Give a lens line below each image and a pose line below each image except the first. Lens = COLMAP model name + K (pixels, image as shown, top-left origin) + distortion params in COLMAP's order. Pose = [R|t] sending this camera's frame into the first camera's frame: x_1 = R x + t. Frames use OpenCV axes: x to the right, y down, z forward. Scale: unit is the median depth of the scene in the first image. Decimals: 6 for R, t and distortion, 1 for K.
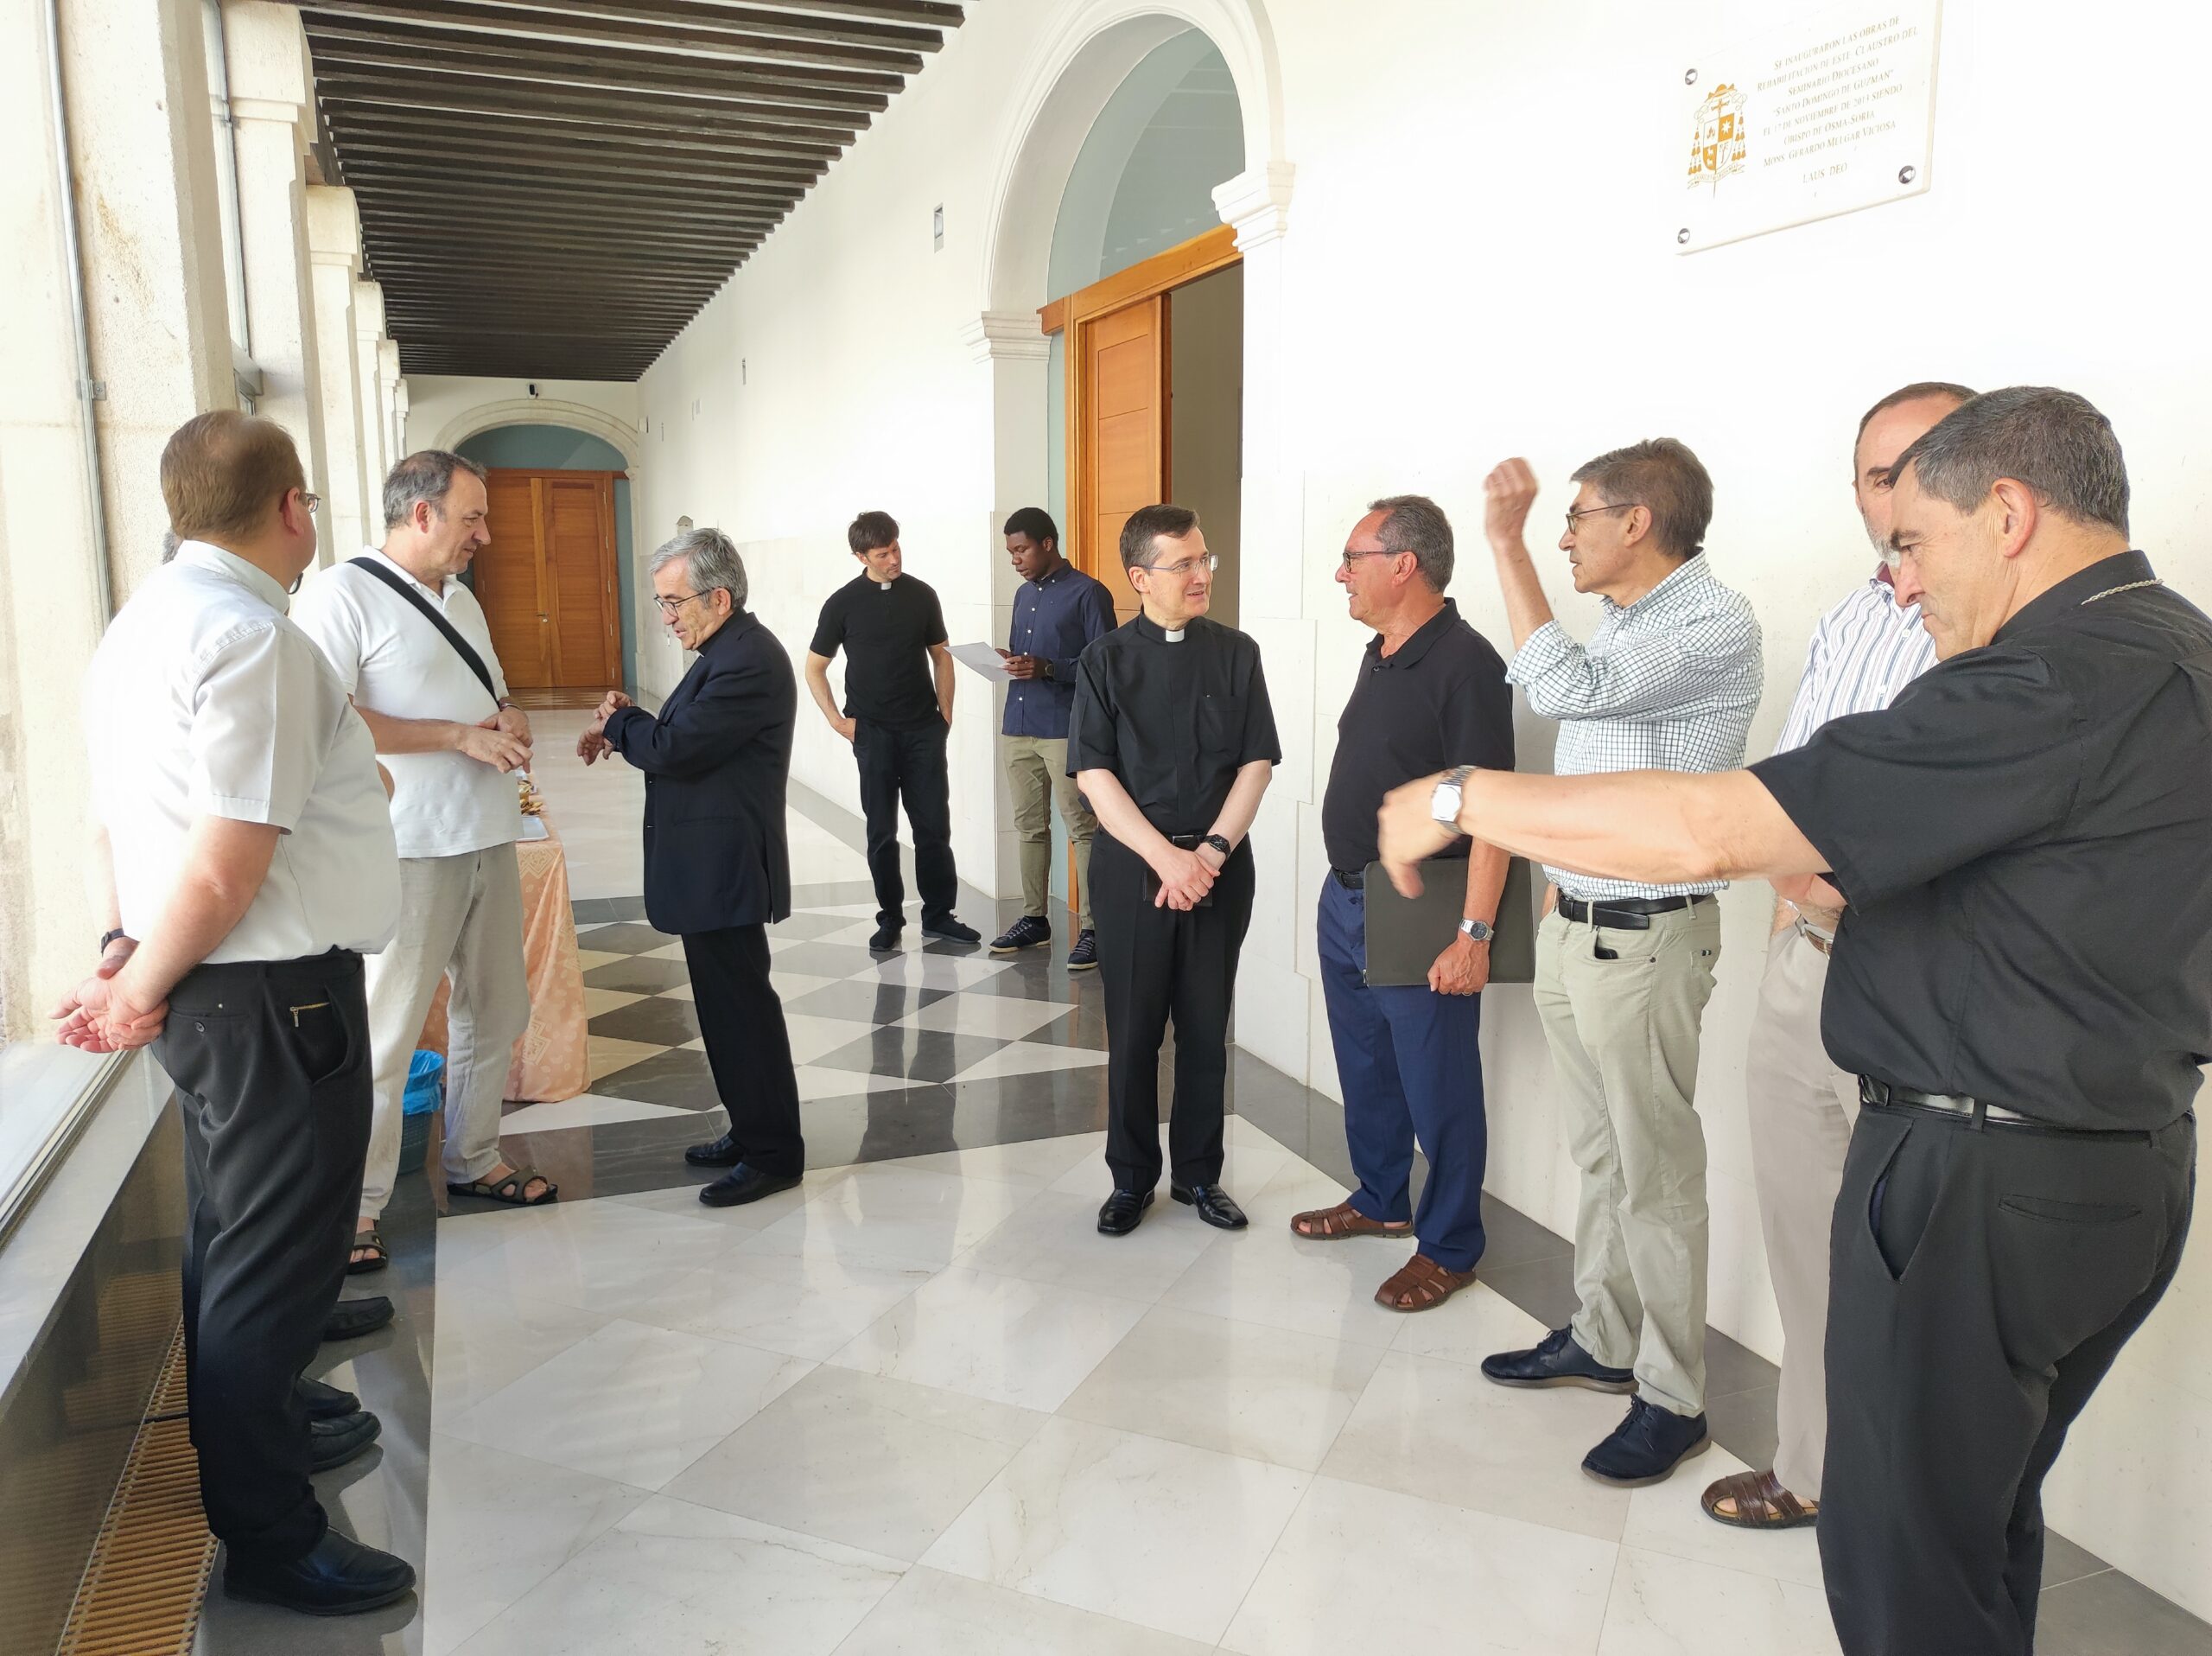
lens RADIAL K [[1639.1, 0, 1117.3], [0, 1639.1, 828.3], [0, 0, 1]] dist [0.020624, -0.004952]
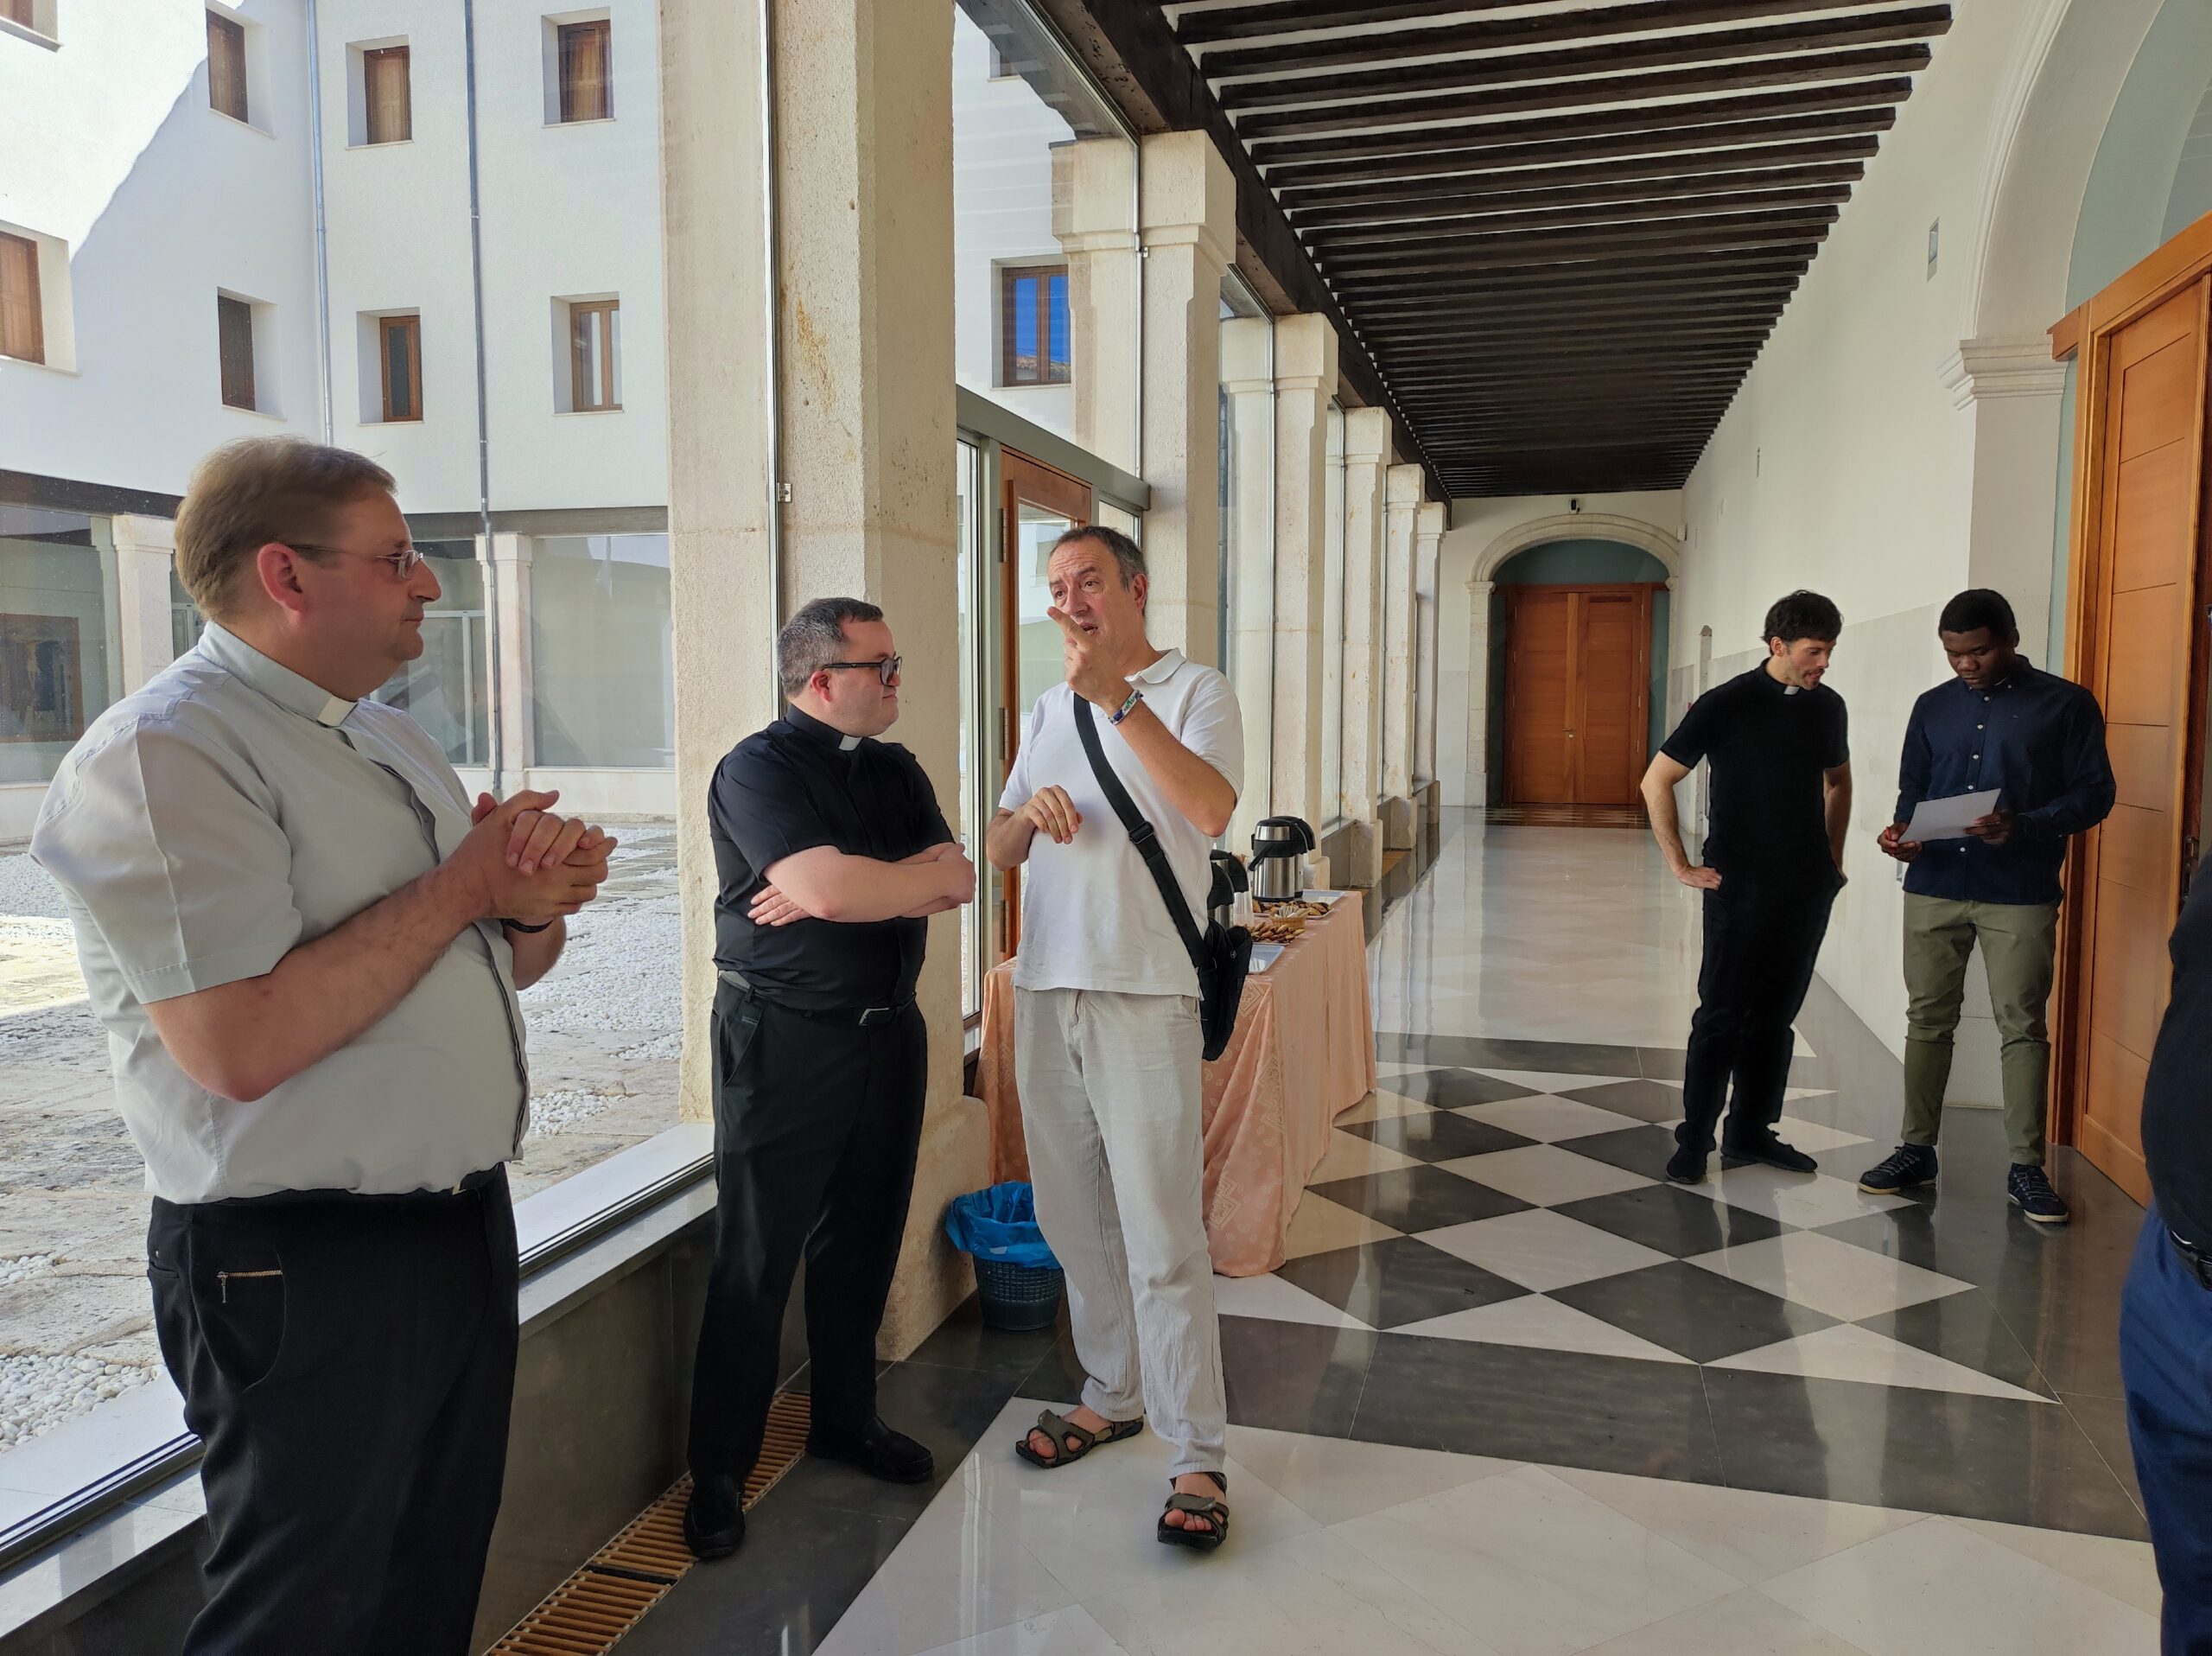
lens RADIAL K [[1639.1, 0, 1096.9], [0, 1639.1, 827.3], [0, 0, 1]] dist [0.020624, -0.004952]
pose [[0.793414, 0.050755, -0.606563, 0.095151], [-0.094126, 0.994761, -0.039883, -0.023412], [0.601361, 0.088738, 0.794035, 0.202940]]
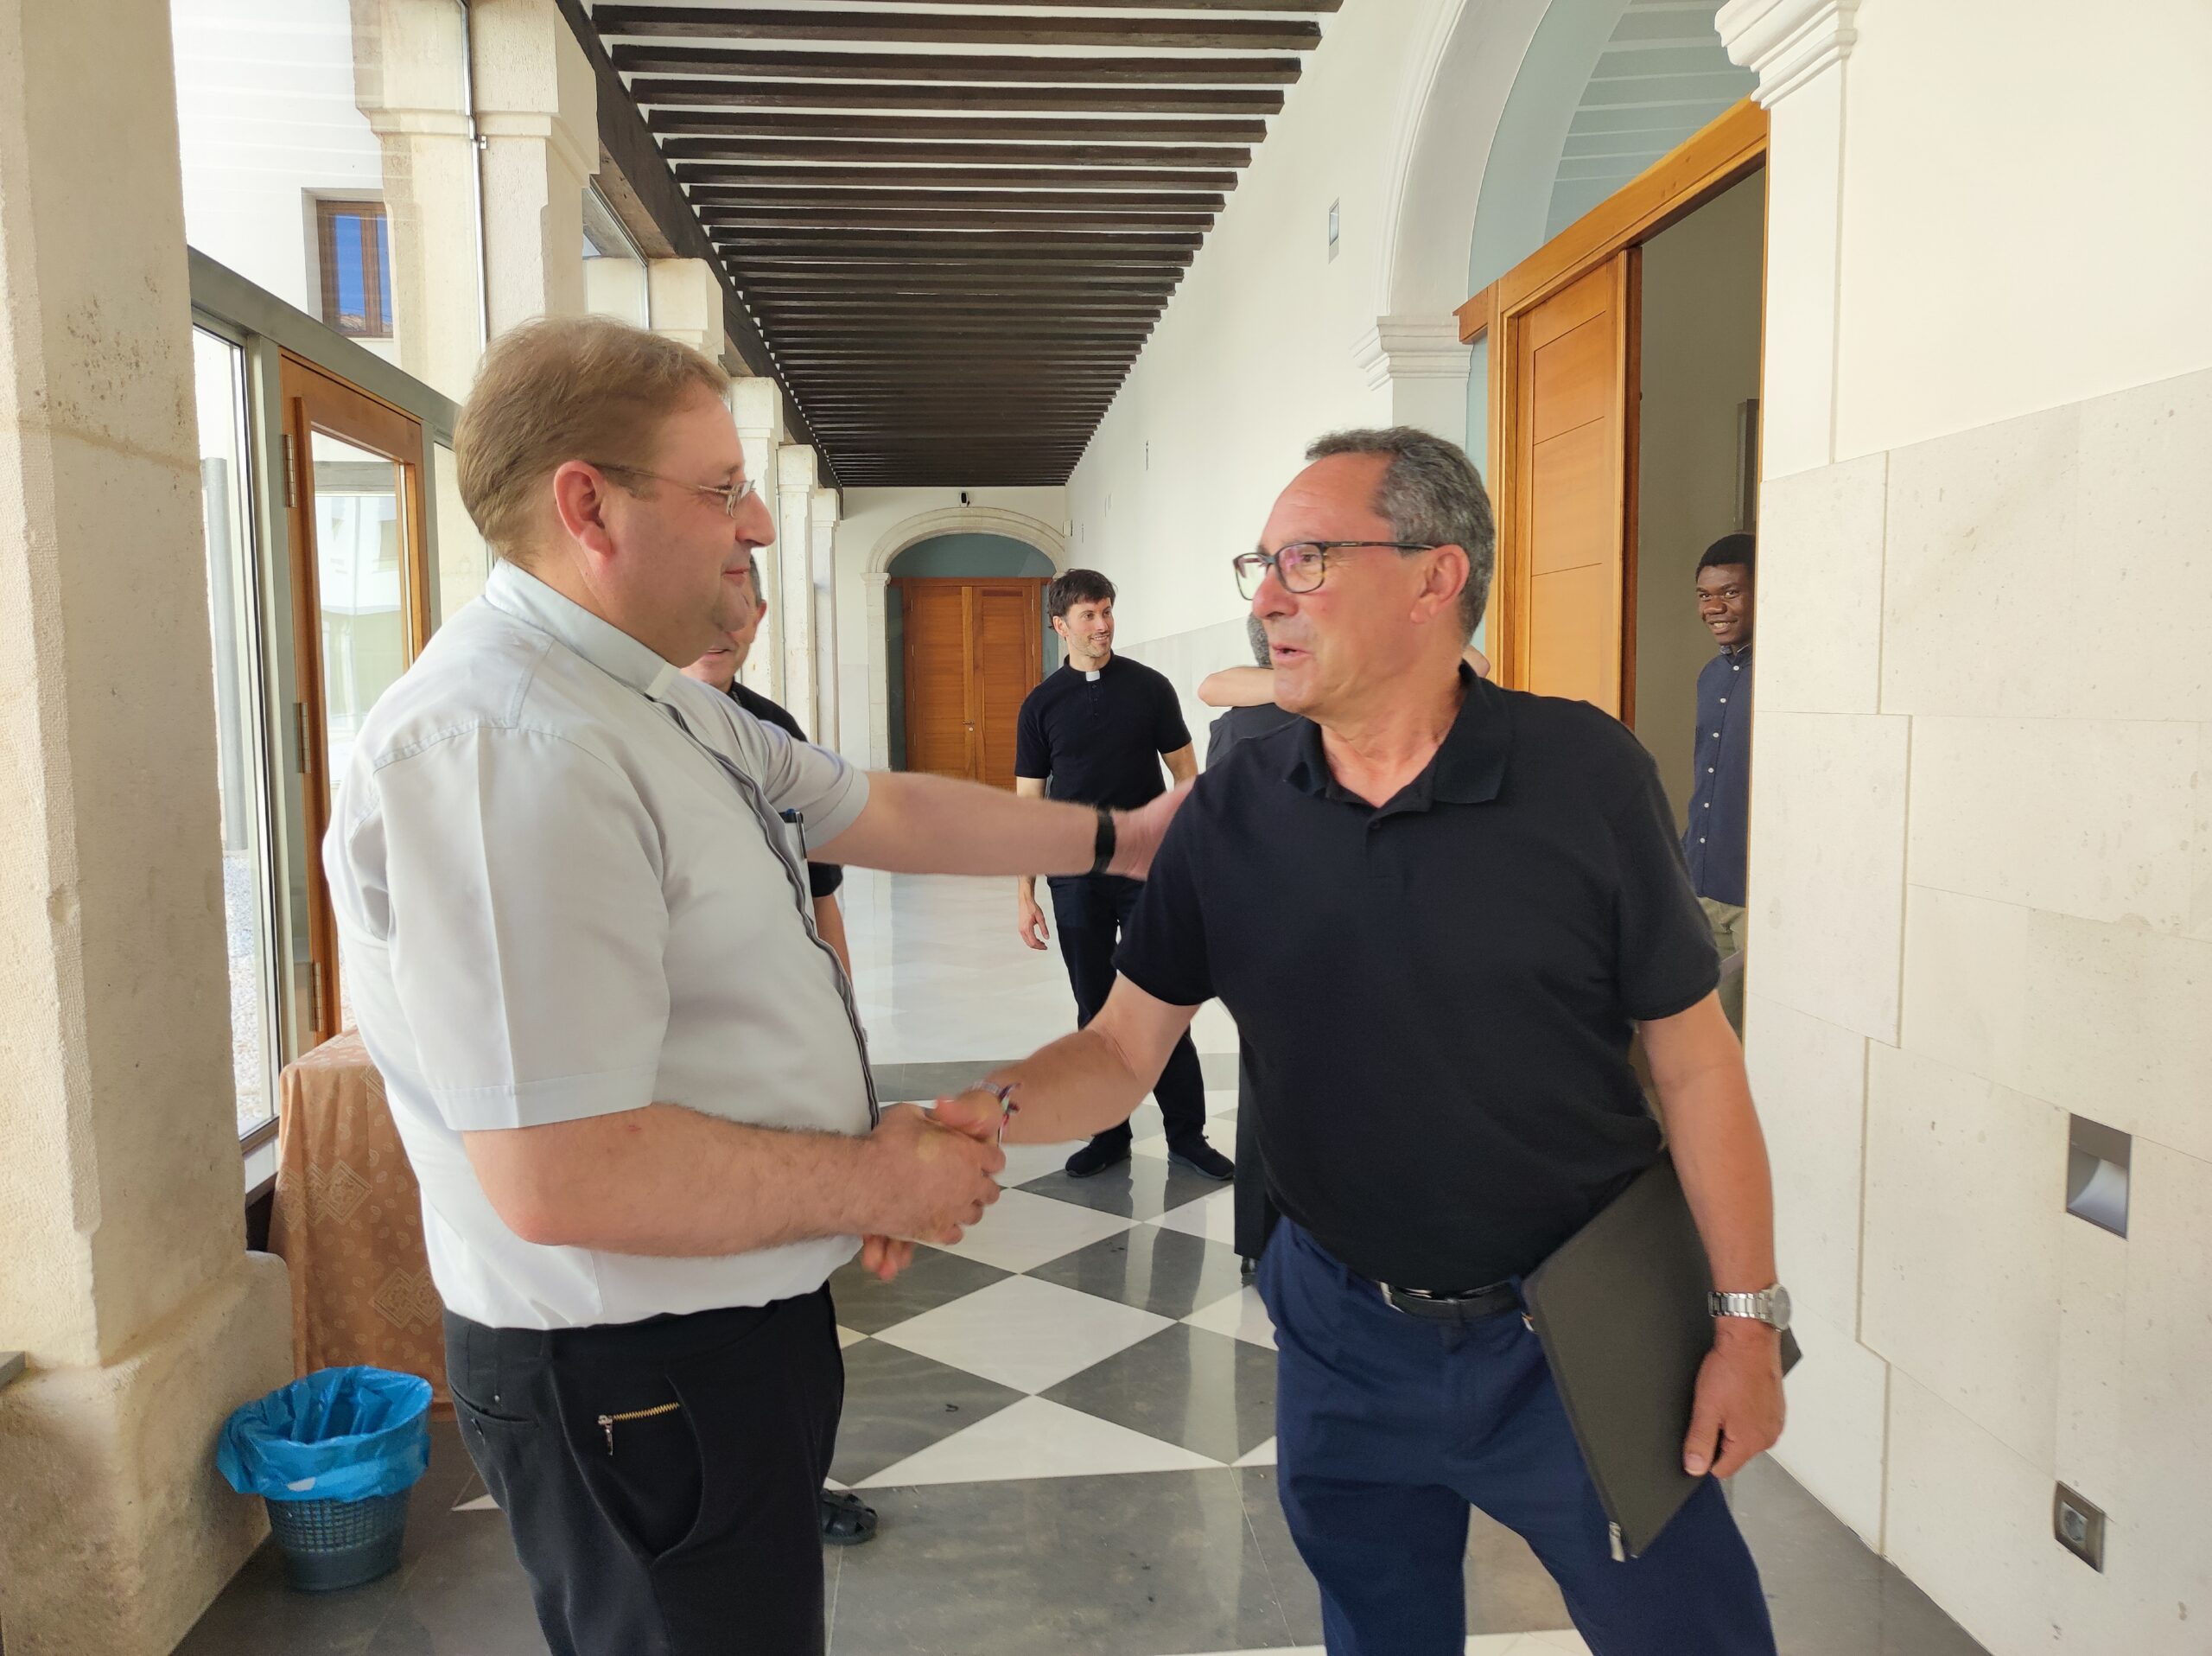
lens RADIAL K [[1639.1, 0, 1099.5], [0, 1639.1, 825.3], [0, 0, 1]] dist [0.020624, -0.004952]
pose [[0.959281, 0.015359, -0.282035, 0.013881], [-0.034398, 0.997441, -0.062678, -0.038313], [0.280351, 0.069827, 0.957354, 0.324223]]
